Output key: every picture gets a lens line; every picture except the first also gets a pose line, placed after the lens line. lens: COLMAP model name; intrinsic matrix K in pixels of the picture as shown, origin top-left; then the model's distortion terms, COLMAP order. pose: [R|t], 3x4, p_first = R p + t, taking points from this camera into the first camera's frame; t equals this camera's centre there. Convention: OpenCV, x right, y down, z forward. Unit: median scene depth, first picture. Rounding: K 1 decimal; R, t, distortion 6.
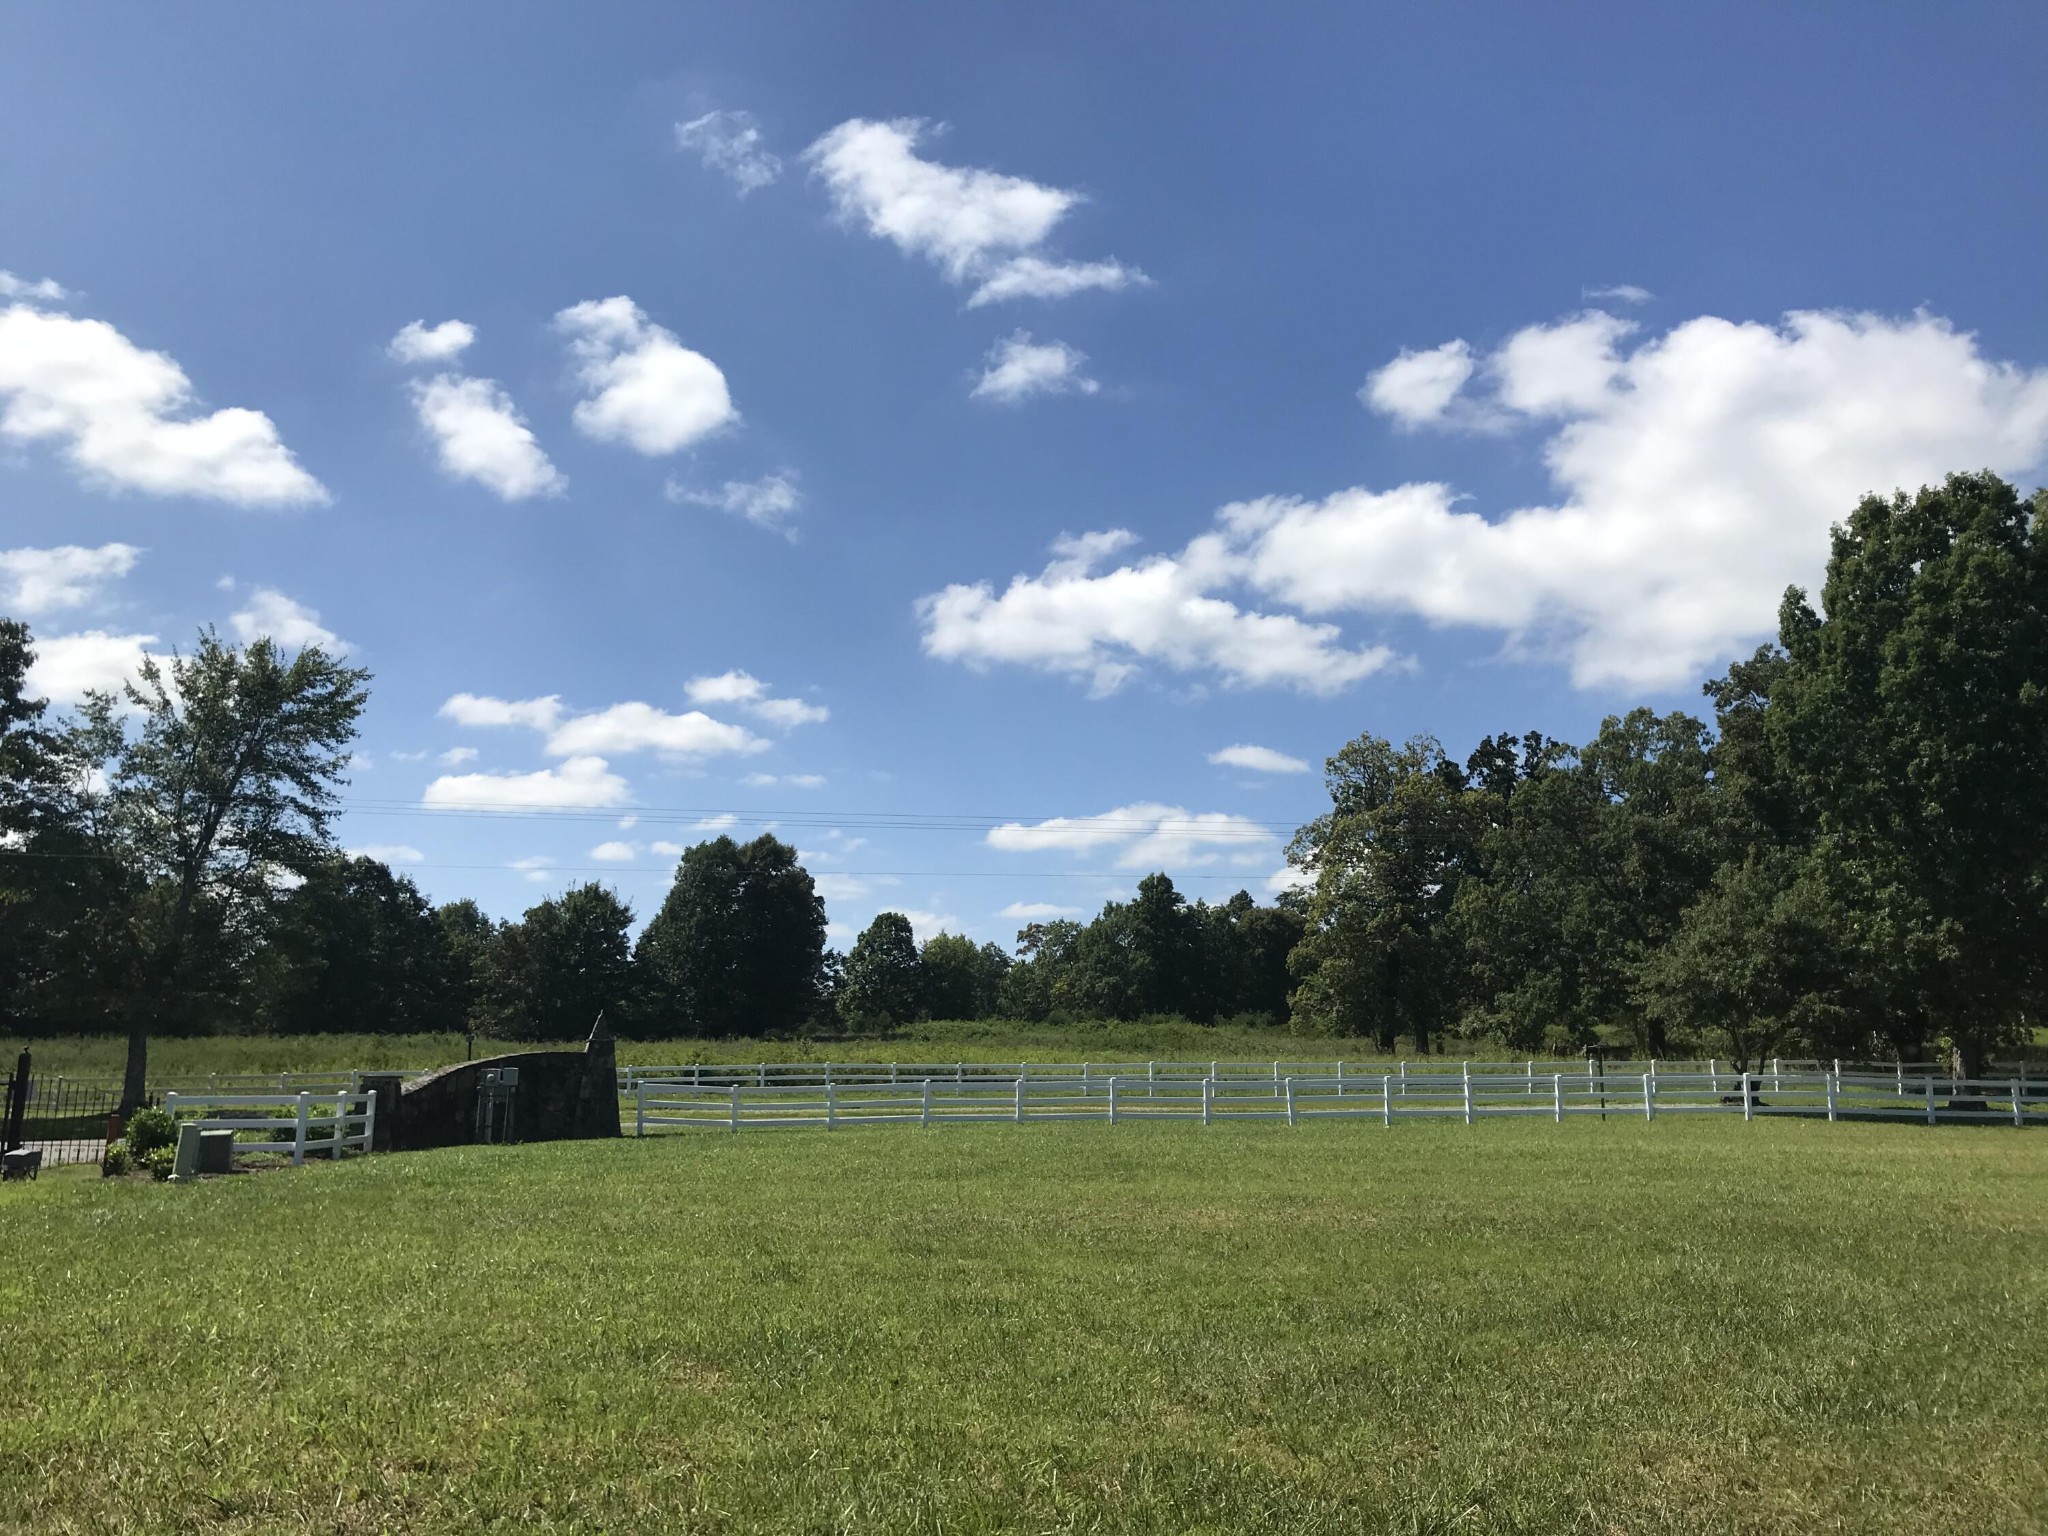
lens RADIAL K [[1657.9, 0, 1006.8], [0, 1657.9, 747.0], [0, 0, 1]] dist [0.038765, -0.057784]
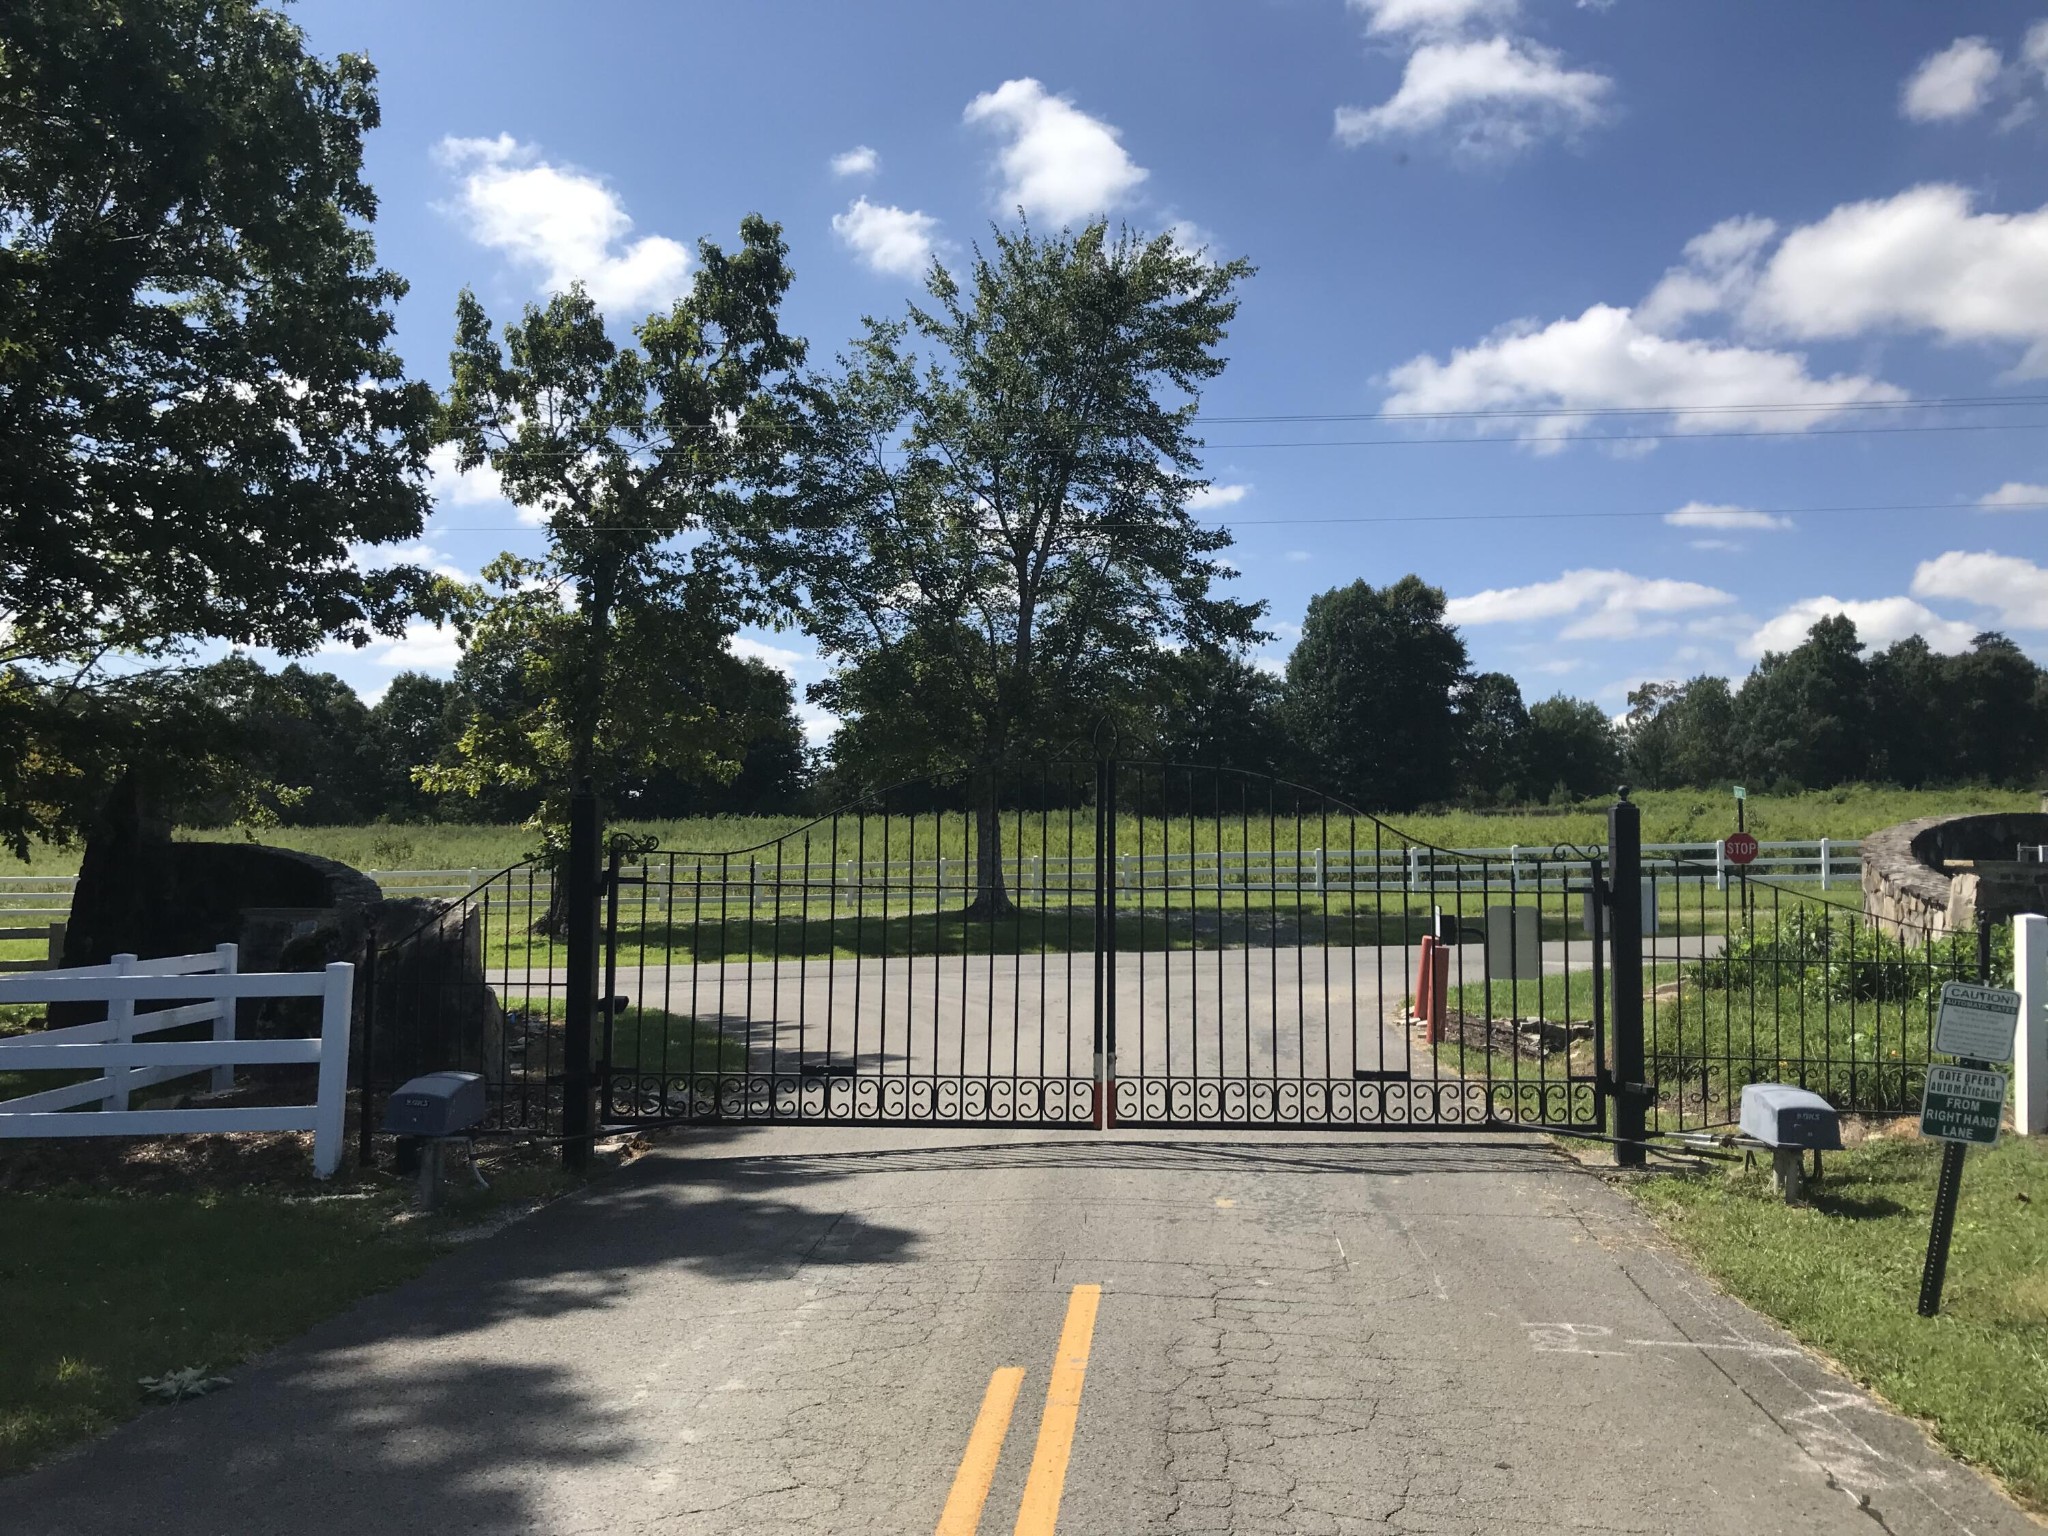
lens RADIAL K [[1657.9, 0, 1017.6], [0, 1657.9, 788.0], [0, 0, 1]] dist [0.038765, -0.057784]
pose [[0.970433, -0.015028, -0.240904, -0.163767], [0.051579, 0.987917, 0.146147, 0.031336], [0.235797, -0.154251, 0.959482, 0.160203]]
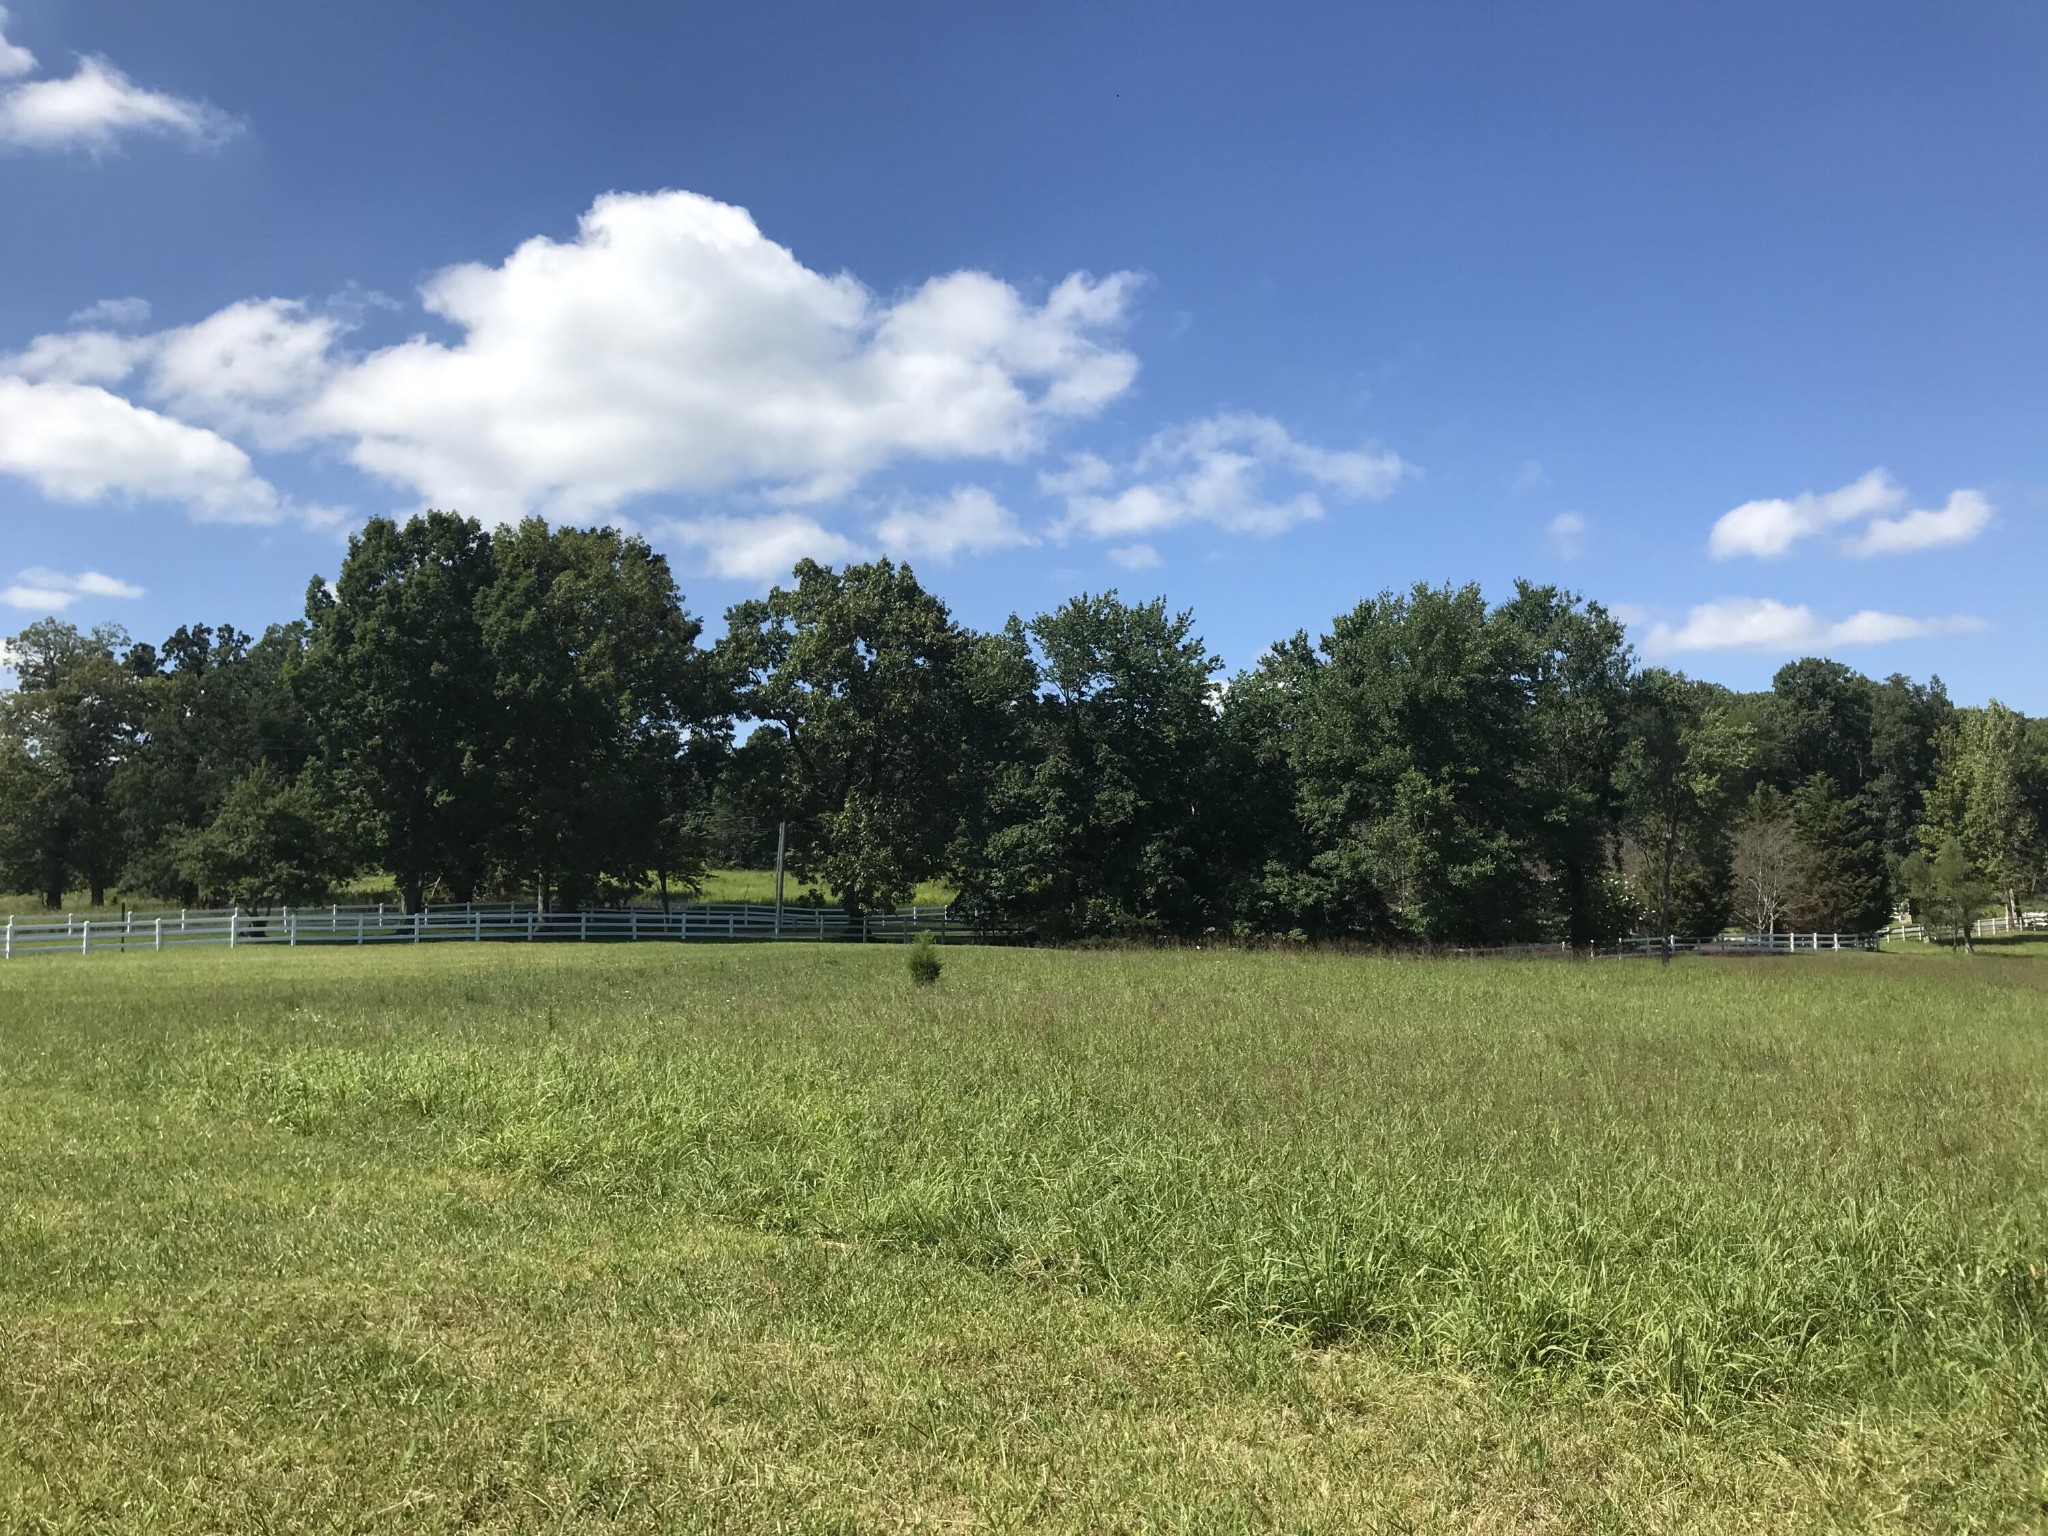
lens RADIAL K [[1657.9, 0, 1032.3], [0, 1657.9, 753.4], [0, 0, 1]] dist [0.038765, -0.057784]
pose [[0.772498, 0.030350, 0.634292, 0.022380], [-0.089594, 0.994075, 0.061550, -0.040640], [-0.628666, -0.104376, 0.770640, -0.227262]]
